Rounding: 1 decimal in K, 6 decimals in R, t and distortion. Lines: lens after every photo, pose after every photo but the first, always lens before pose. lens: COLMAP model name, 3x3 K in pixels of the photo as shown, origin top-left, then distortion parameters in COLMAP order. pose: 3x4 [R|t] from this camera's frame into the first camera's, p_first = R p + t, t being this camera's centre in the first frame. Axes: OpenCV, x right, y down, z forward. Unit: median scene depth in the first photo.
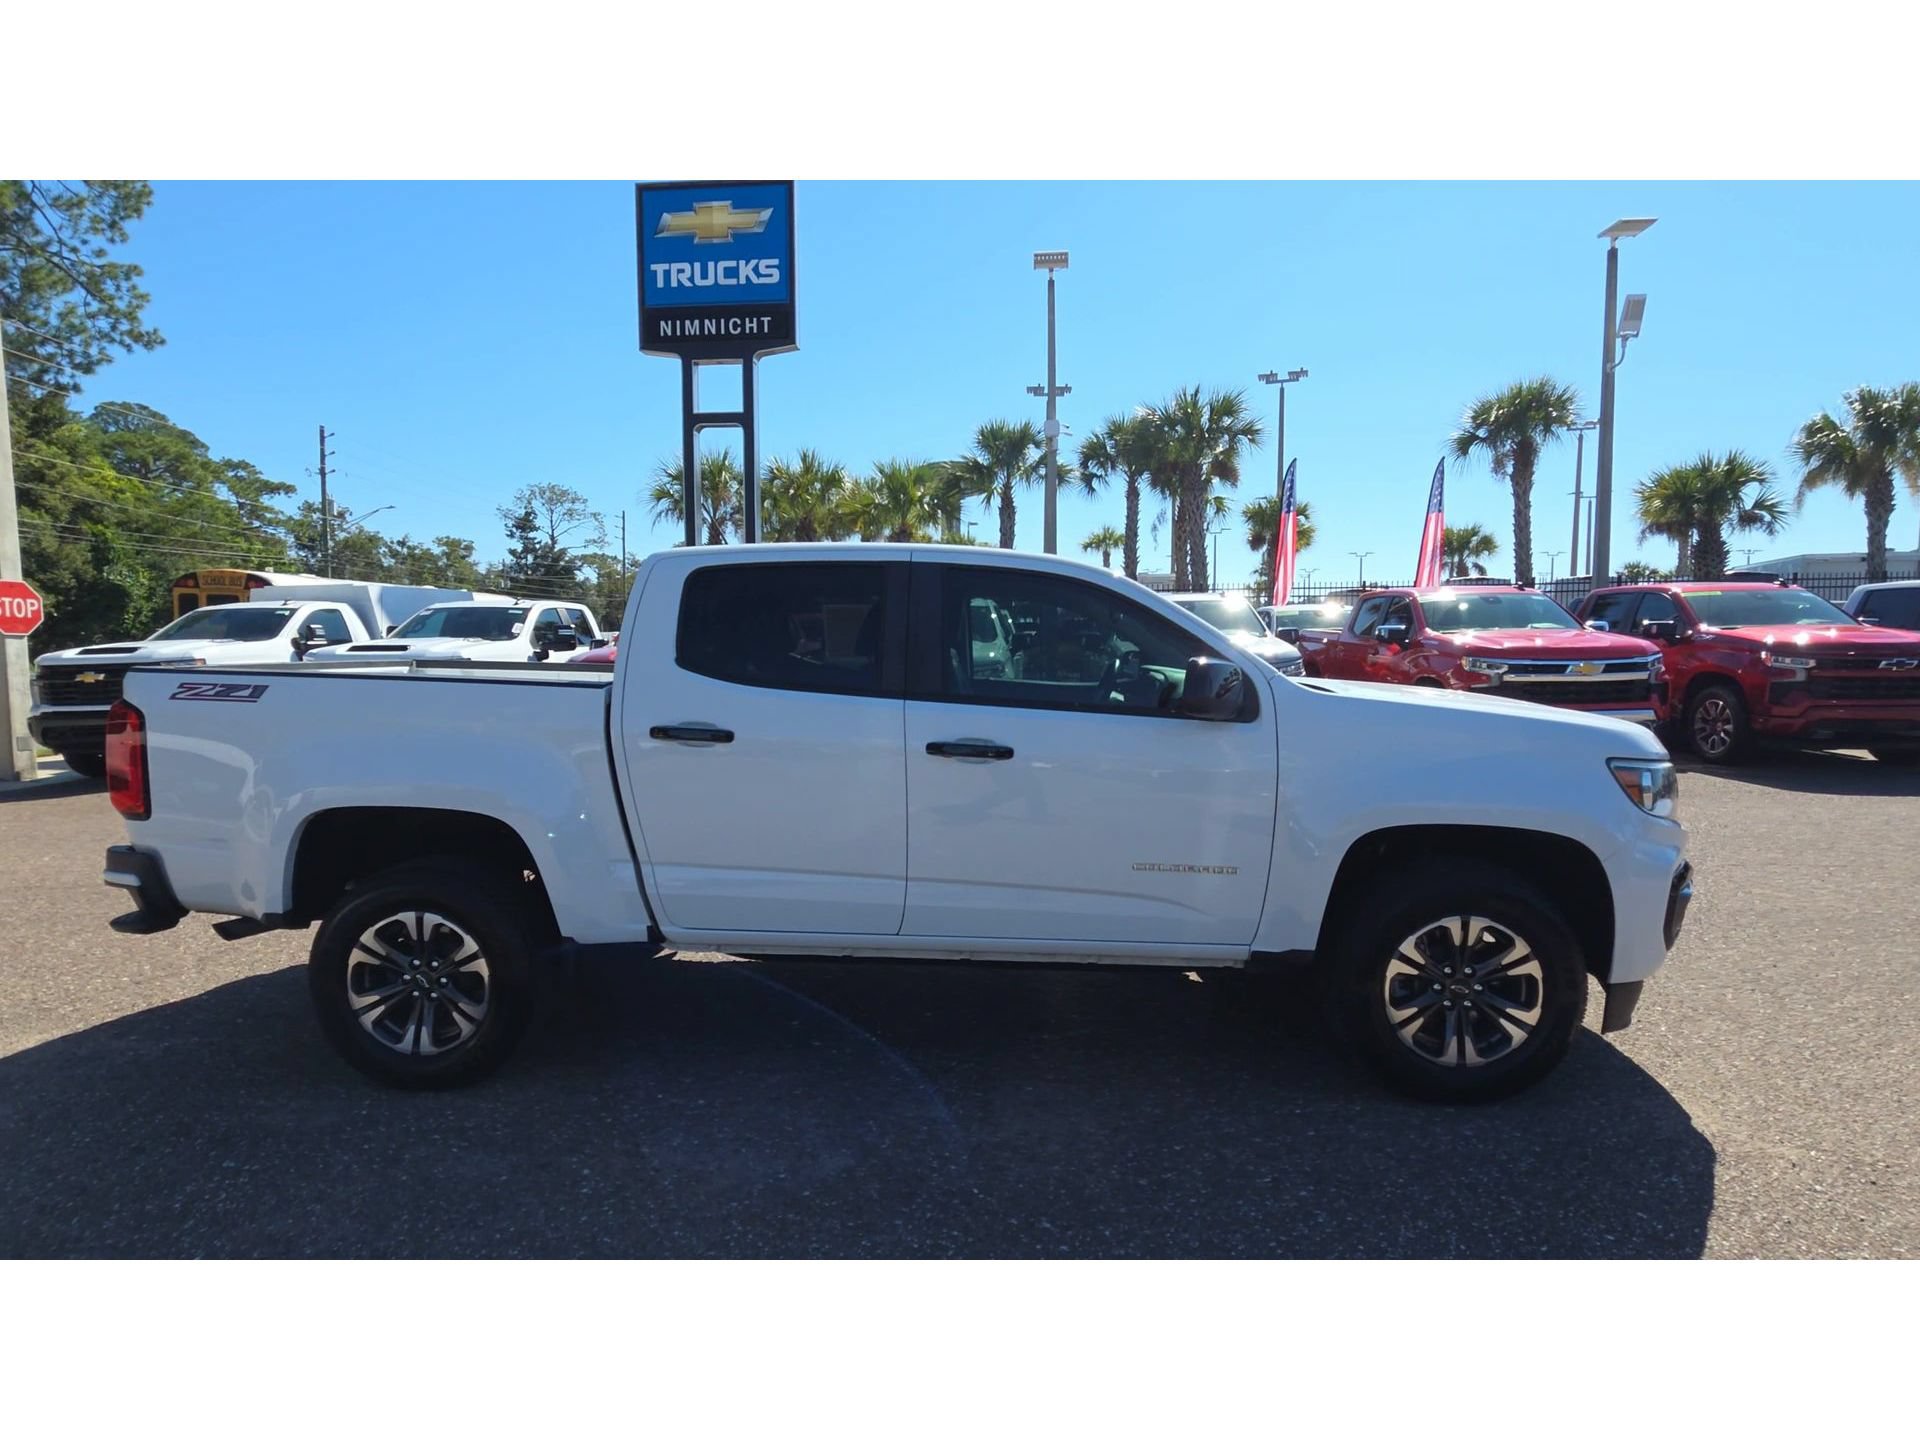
lens RADIAL K [[993.9, 0, 975.0], [0, 993.9, 693.0], [0, 0, 1]] dist [0.005171, 0.000911]
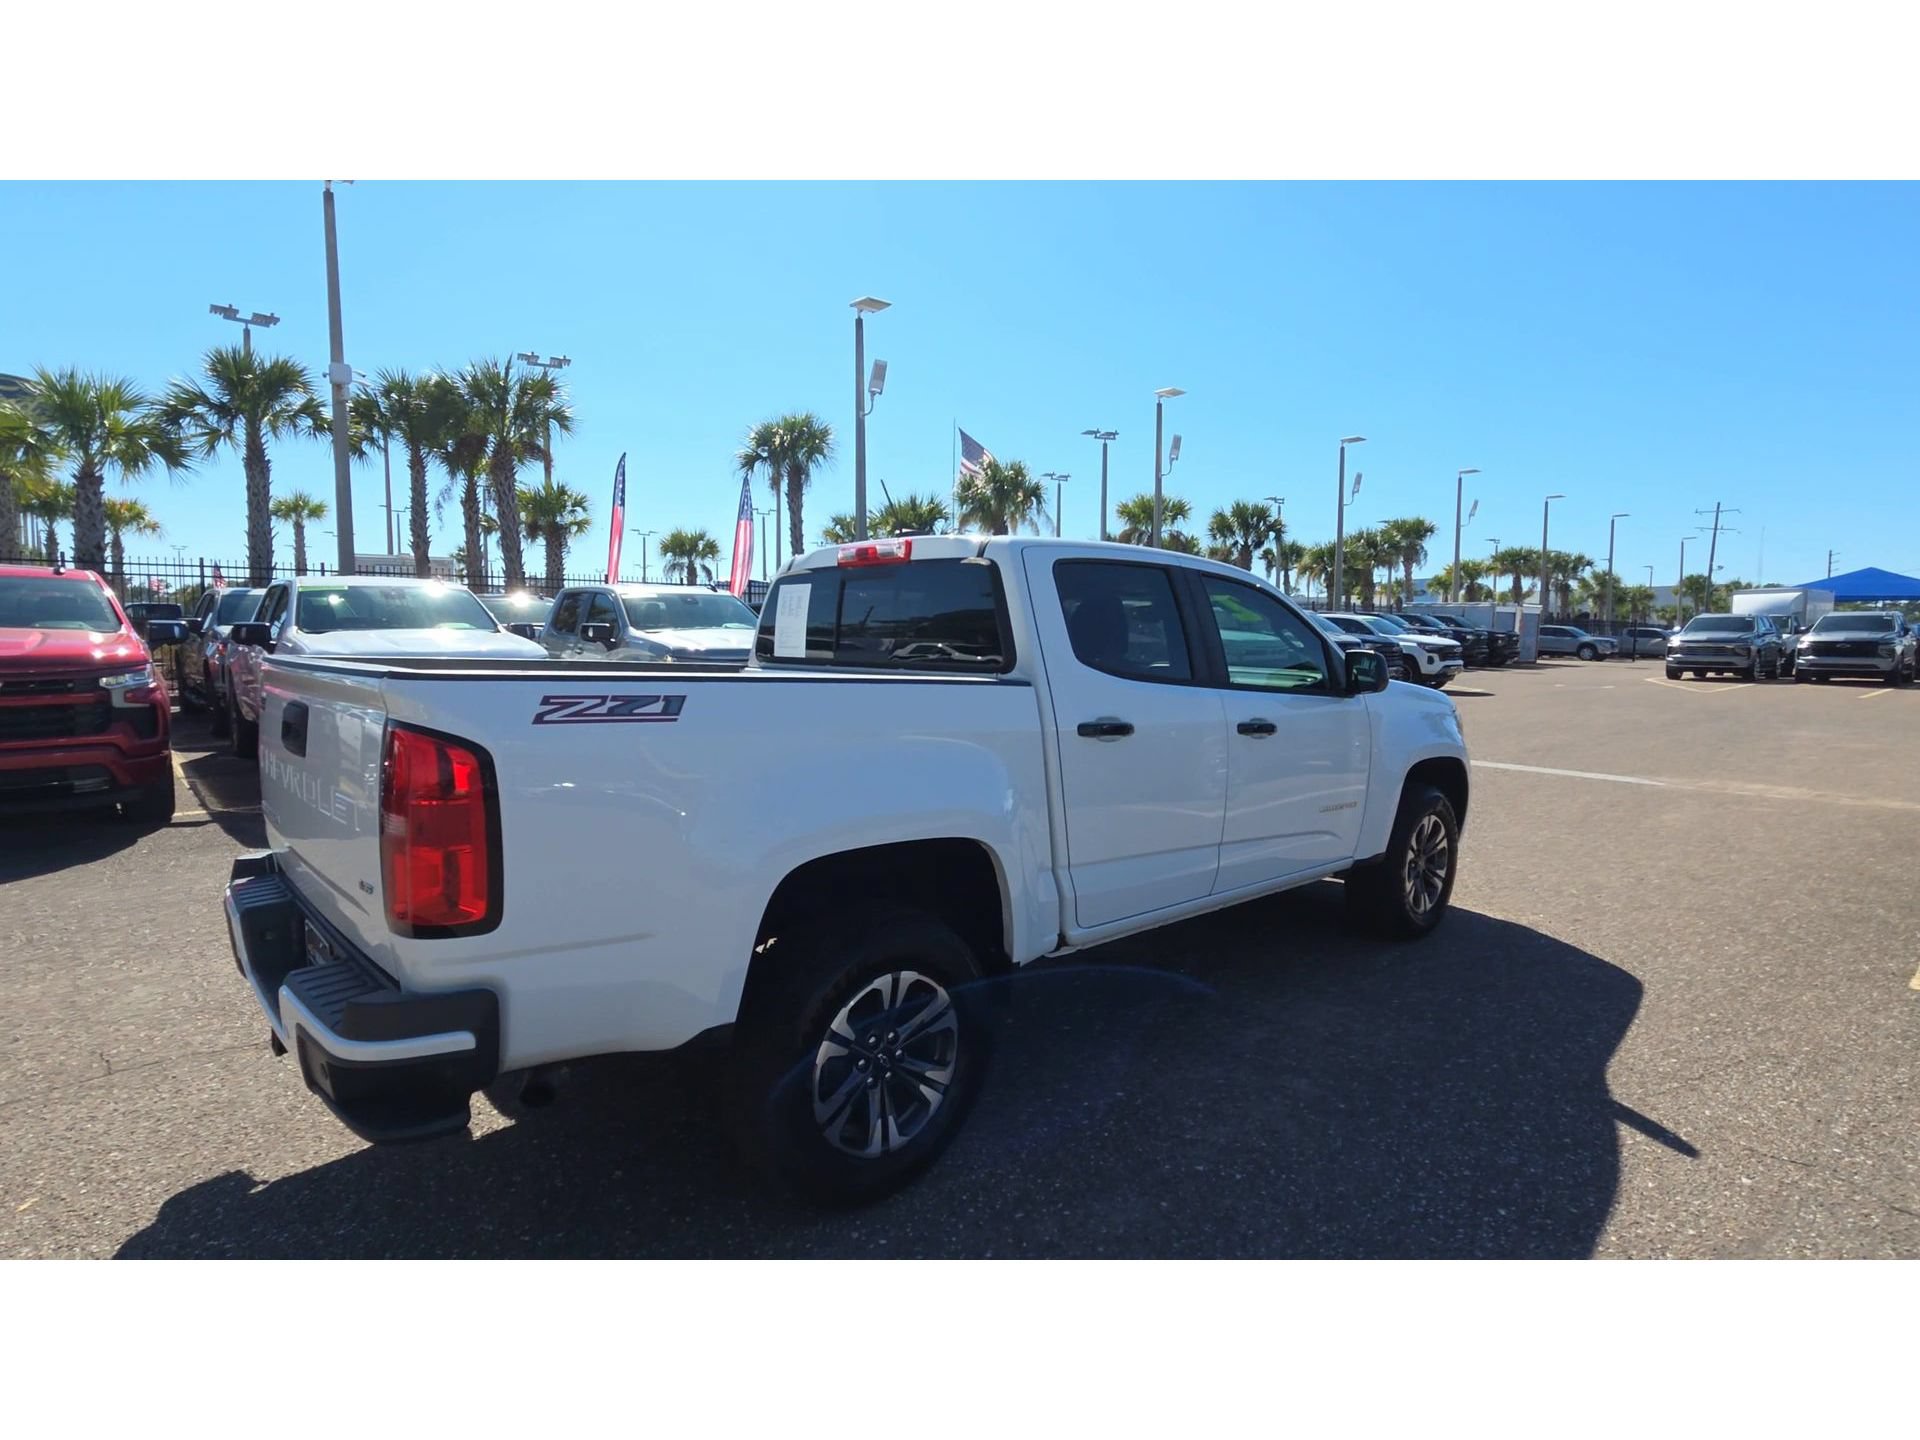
lens RADIAL K [[993.9, 0, 956.0], [0, 993.9, 689.7], [0, 0, 1]] dist [0.005171, 0.000911]
pose [[0.704607, -0.026850, 0.709090, -0.152226], [0.024681, 0.999607, 0.013326, -0.002064], [-0.709169, 0.008112, 0.704992, 0.056912]]
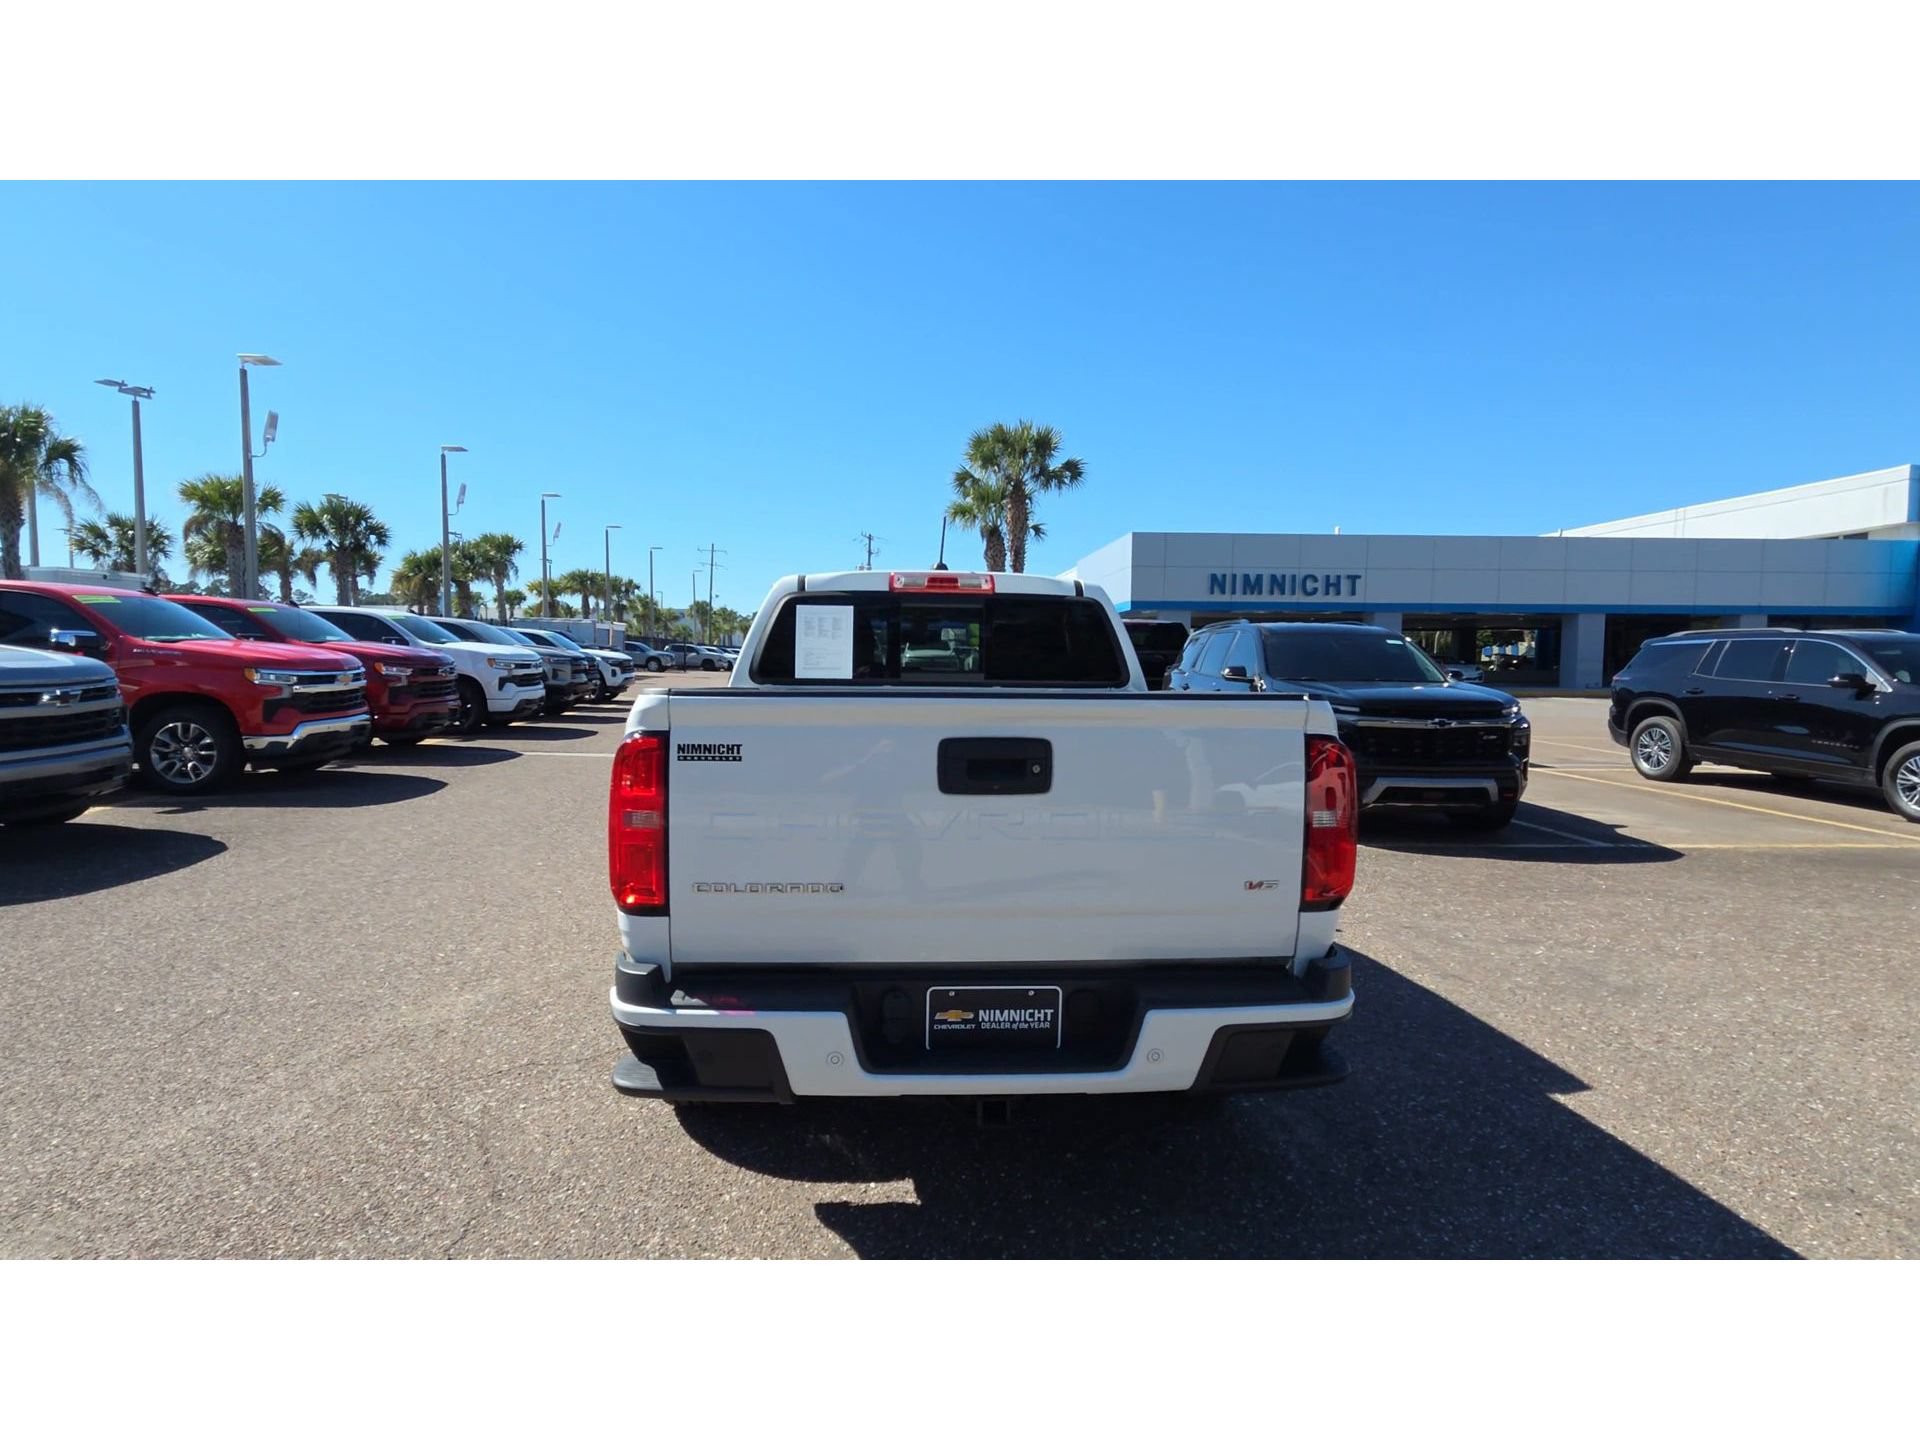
lens RADIAL K [[993.9, 0, 933.7], [0, 993.9, 688.5], [0, 0, 1]] dist [0.005171, 0.000911]
pose [[-0.118537, -0.026237, 0.992603, -0.222644], [0.040950, 0.998671, 0.031288, -0.009045], [-0.992105, 0.044356, -0.117305, 0.200687]]
